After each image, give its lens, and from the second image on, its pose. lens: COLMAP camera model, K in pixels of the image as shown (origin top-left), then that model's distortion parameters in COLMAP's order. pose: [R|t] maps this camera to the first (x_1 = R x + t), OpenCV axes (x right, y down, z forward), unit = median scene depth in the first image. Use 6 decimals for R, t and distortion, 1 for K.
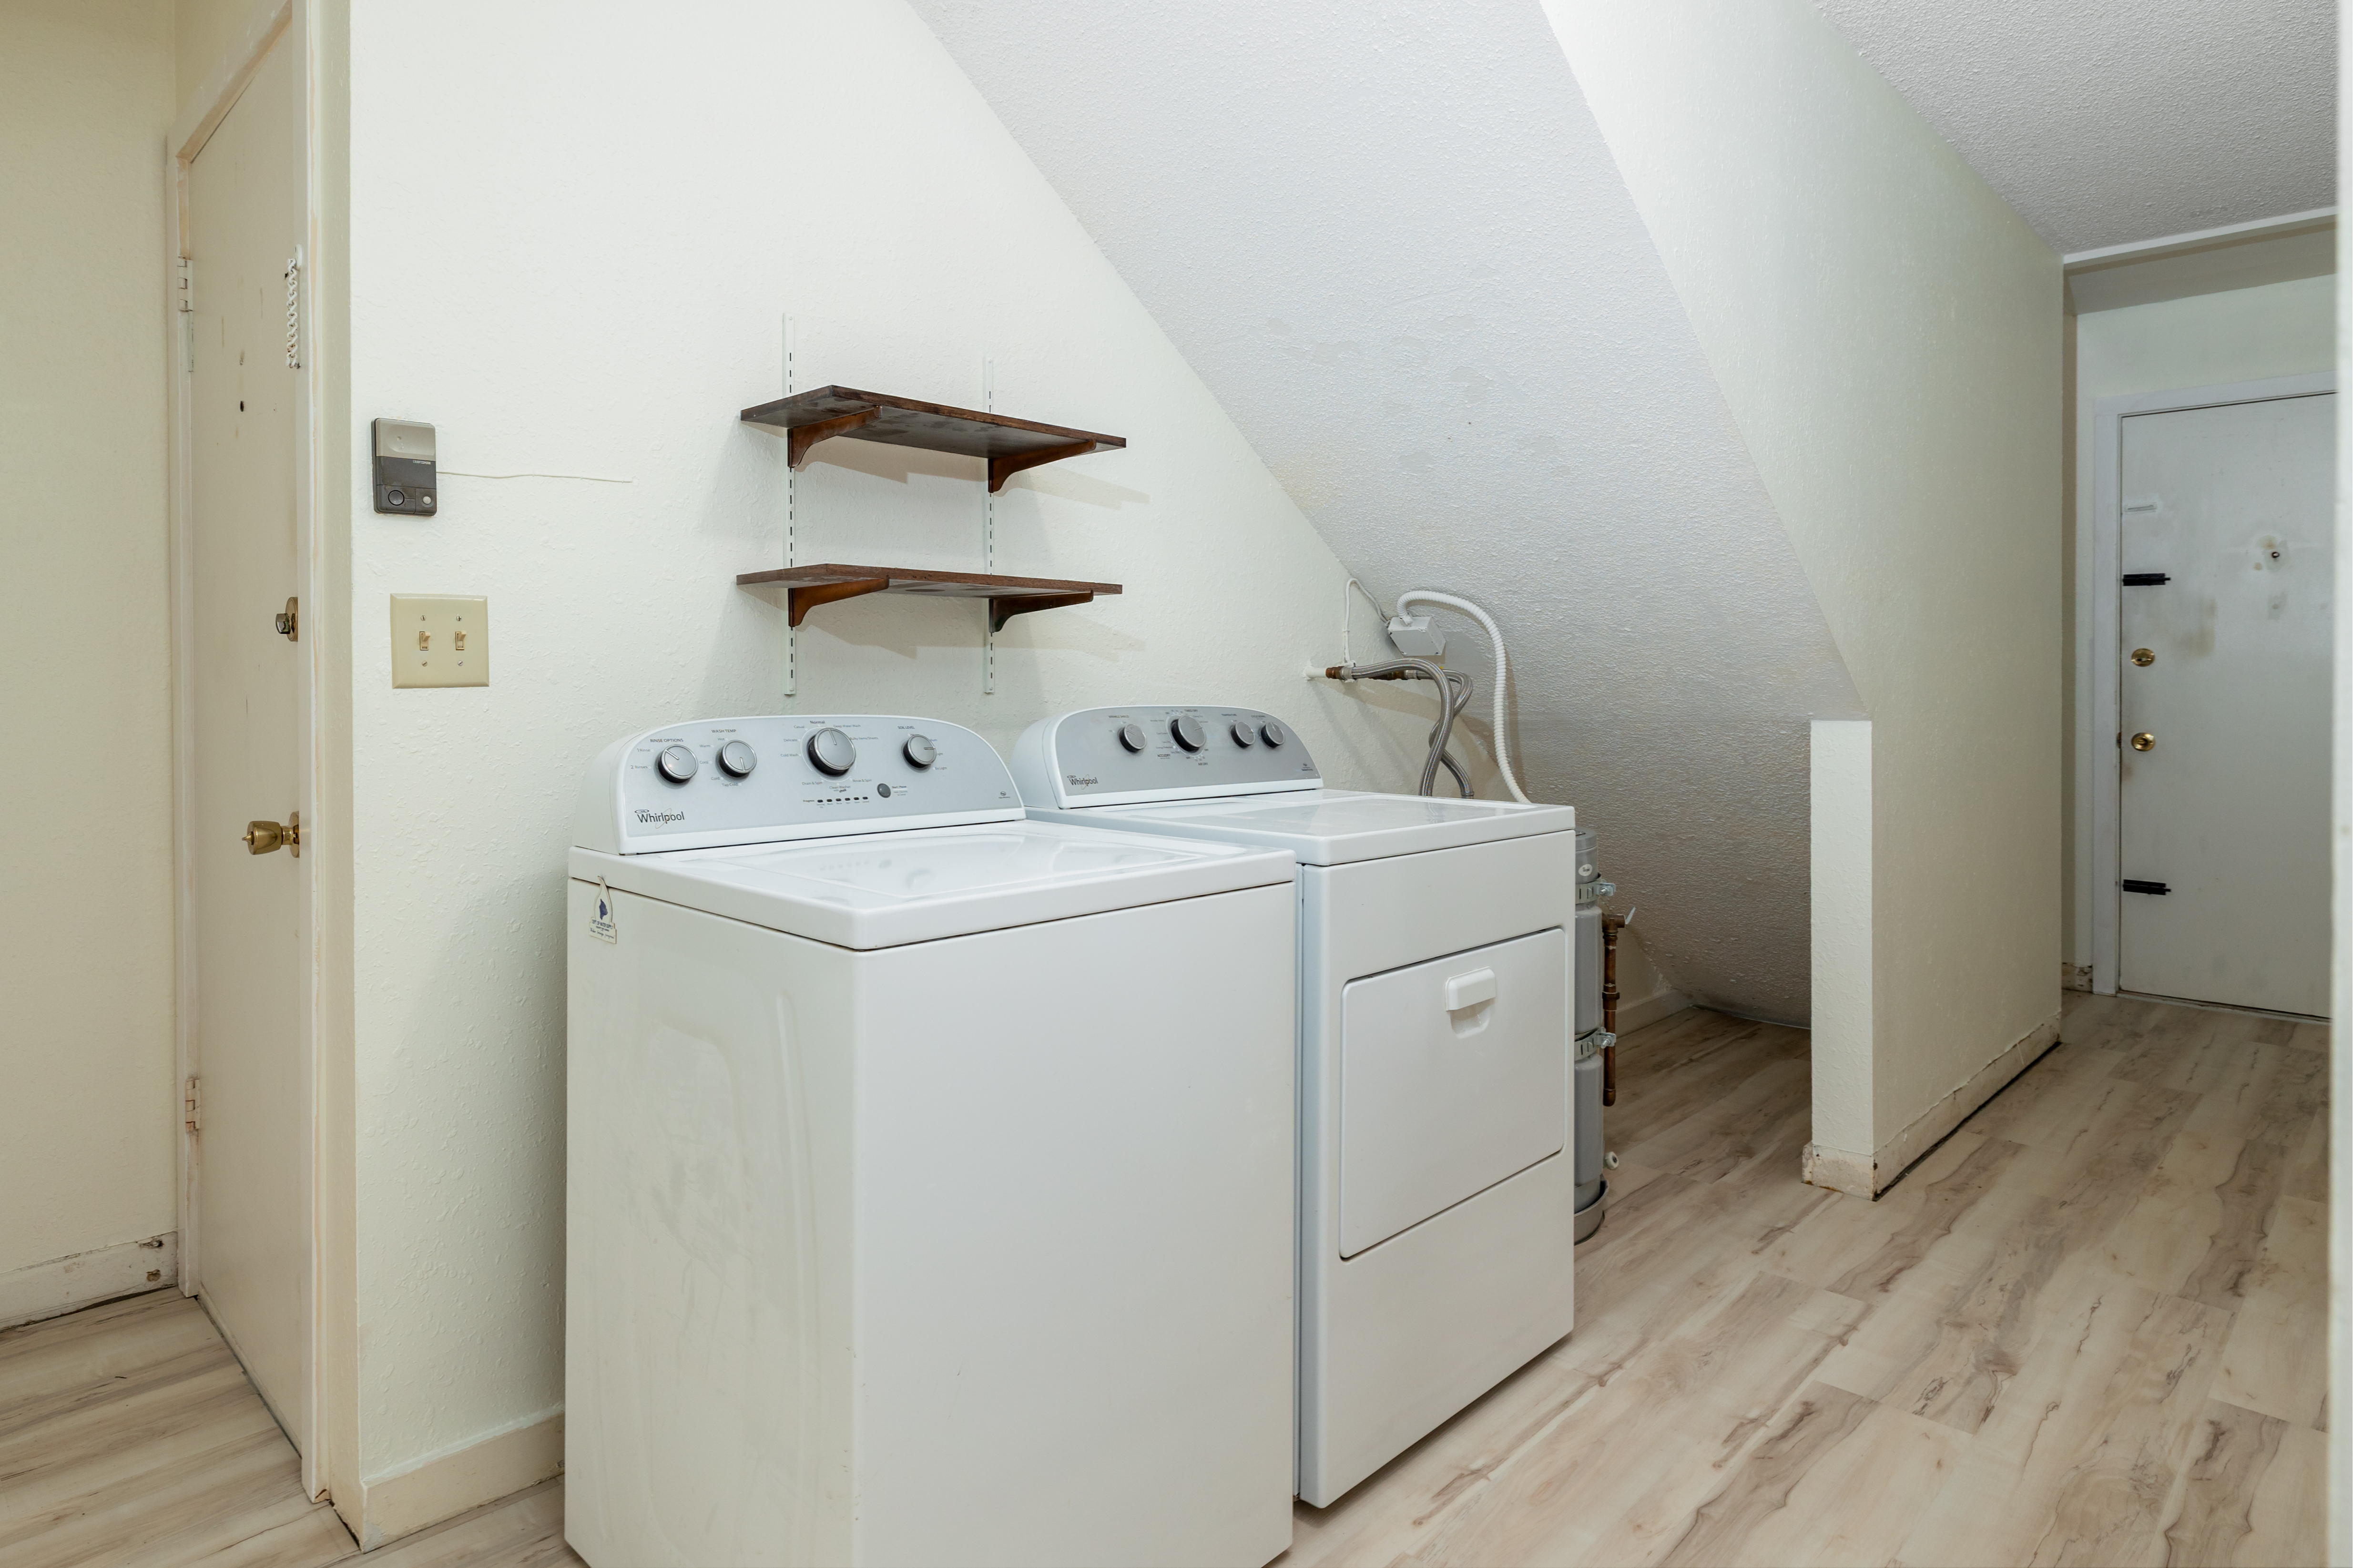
lens RADIAL K [[1305.5, 0, 1100.6], [0, 1305.5, 685.9], [0, 0, 1]] dist [-0.002117, -0.000718]
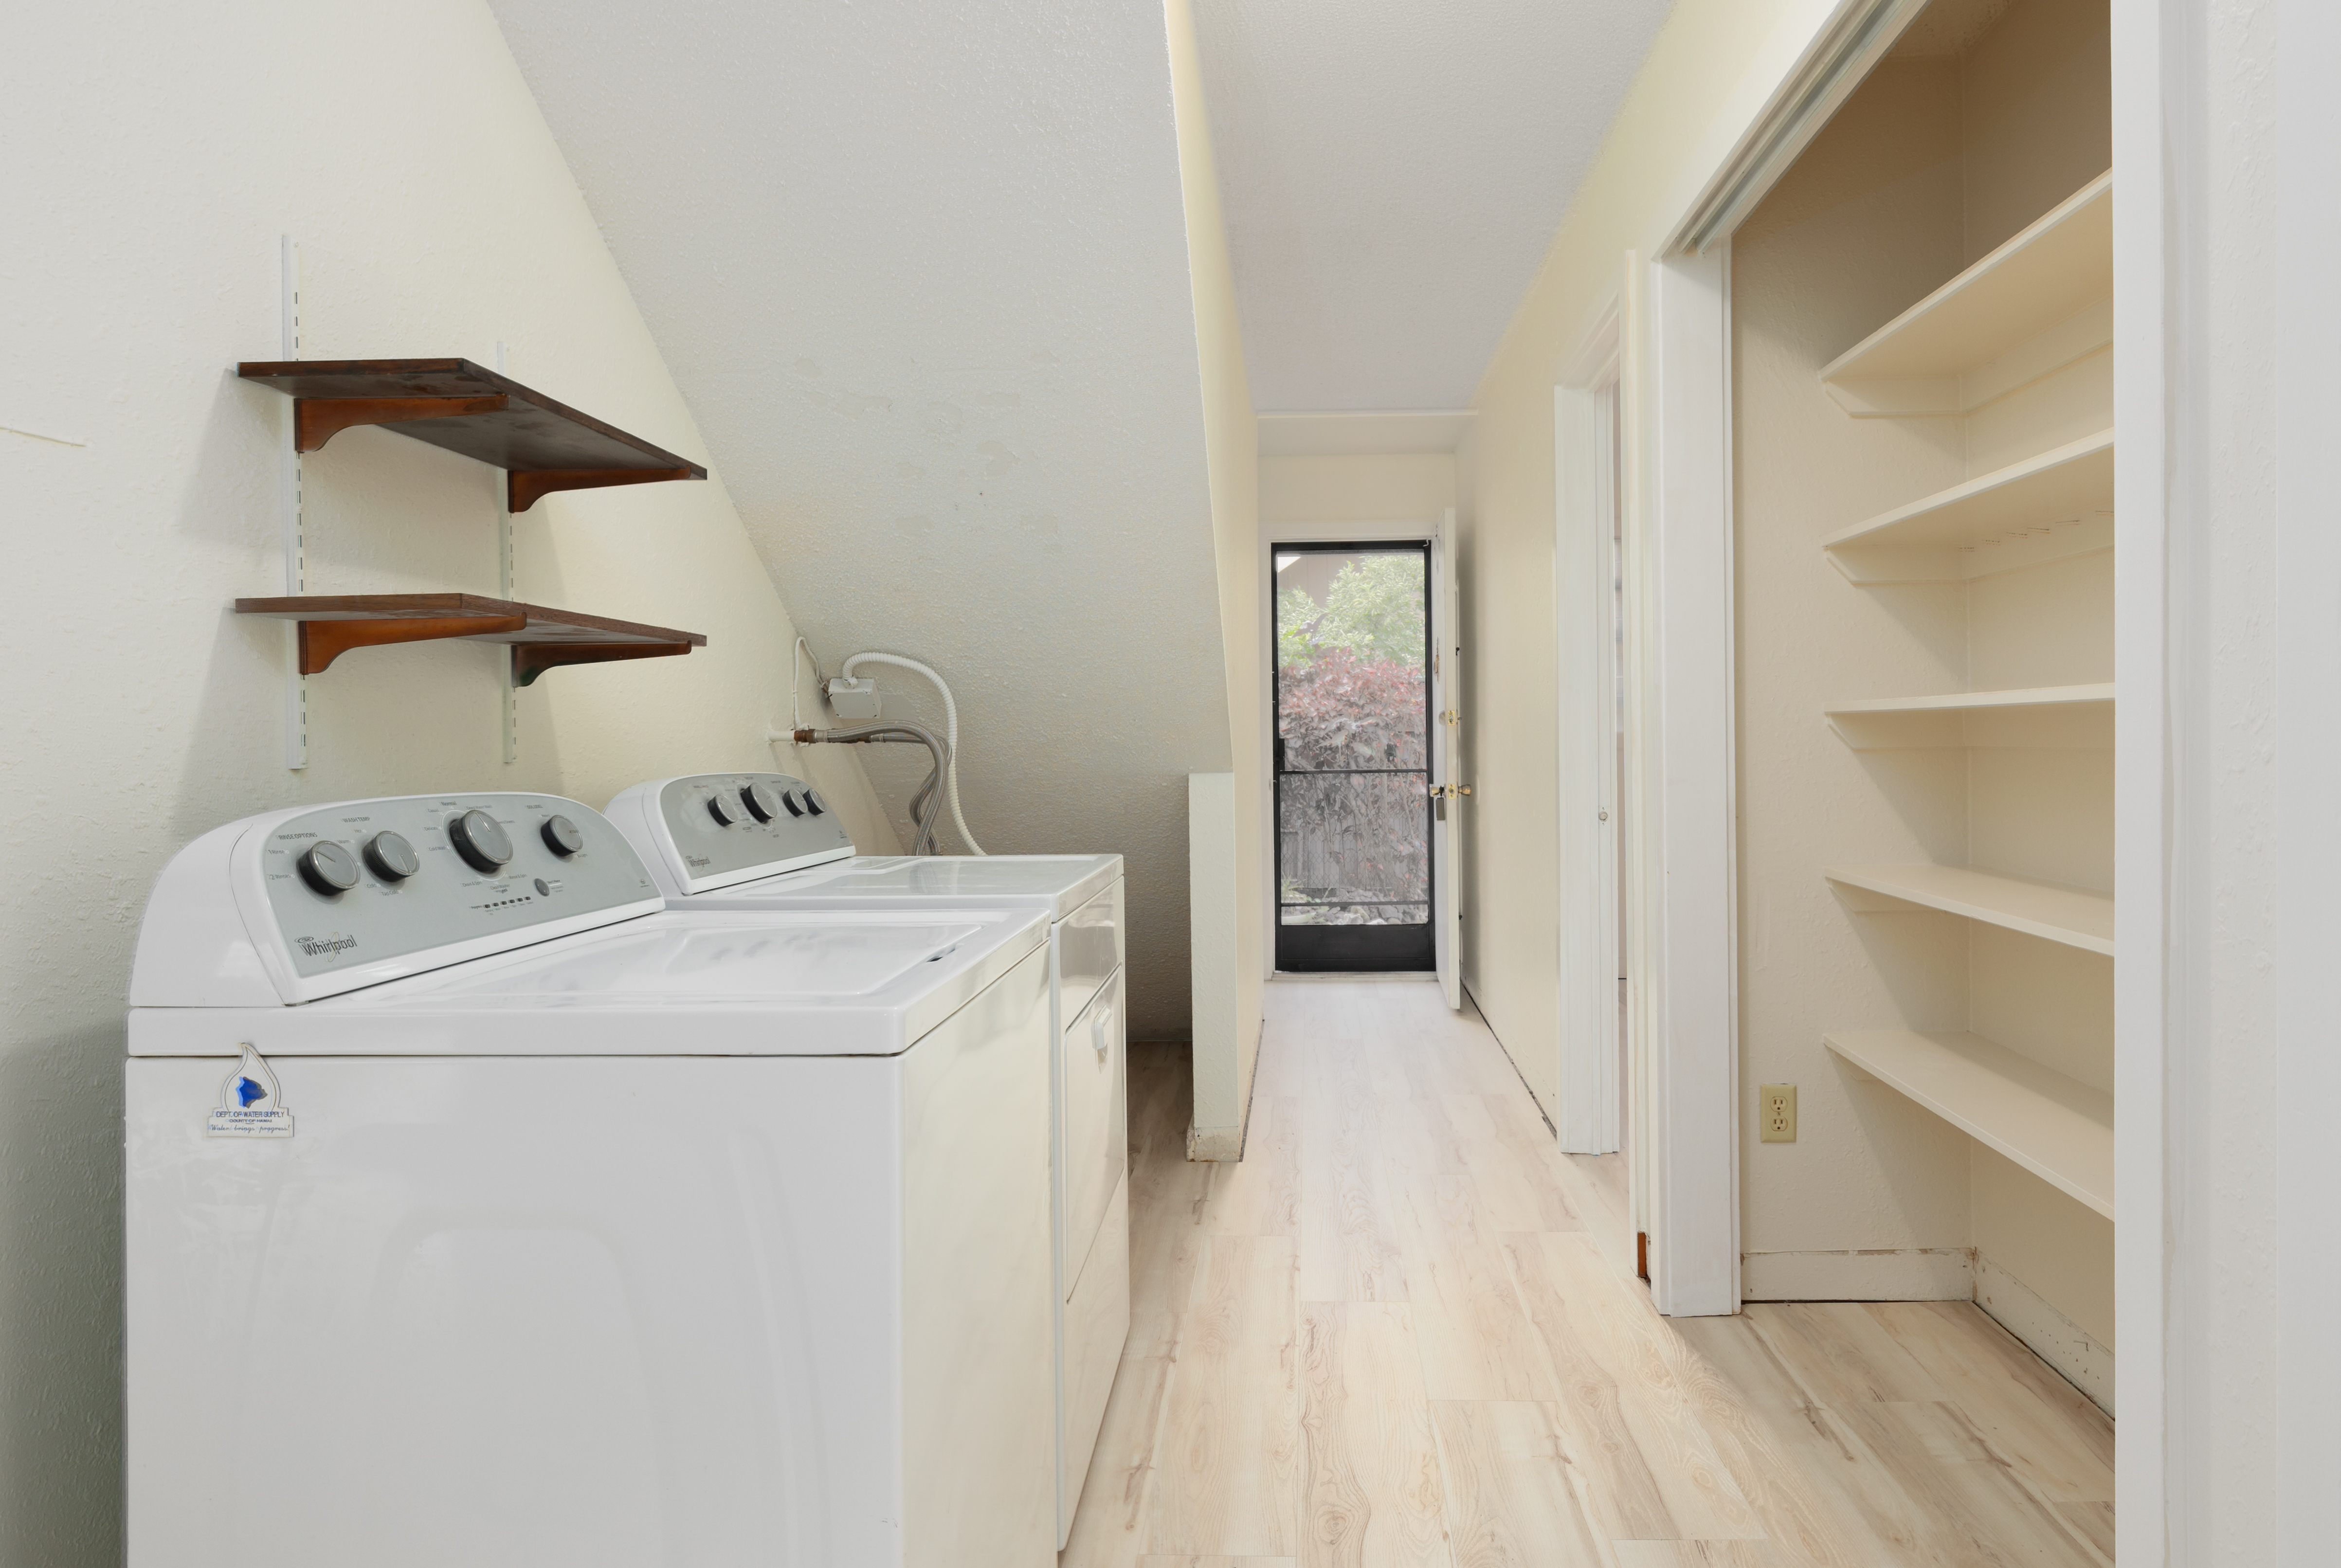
lens RADIAL K [[1330.3, 0, 1227.4], [0, 1330.3, 740.9], [0, 0, 1]] dist [-0.005997, -0.000152]
pose [[0.725816, -0.008297, 0.687839, -0.360634], [0.013547, 0.999906, -0.002233, -0.000196], [-0.687756, 0.010939, 0.725860, 0.118714]]
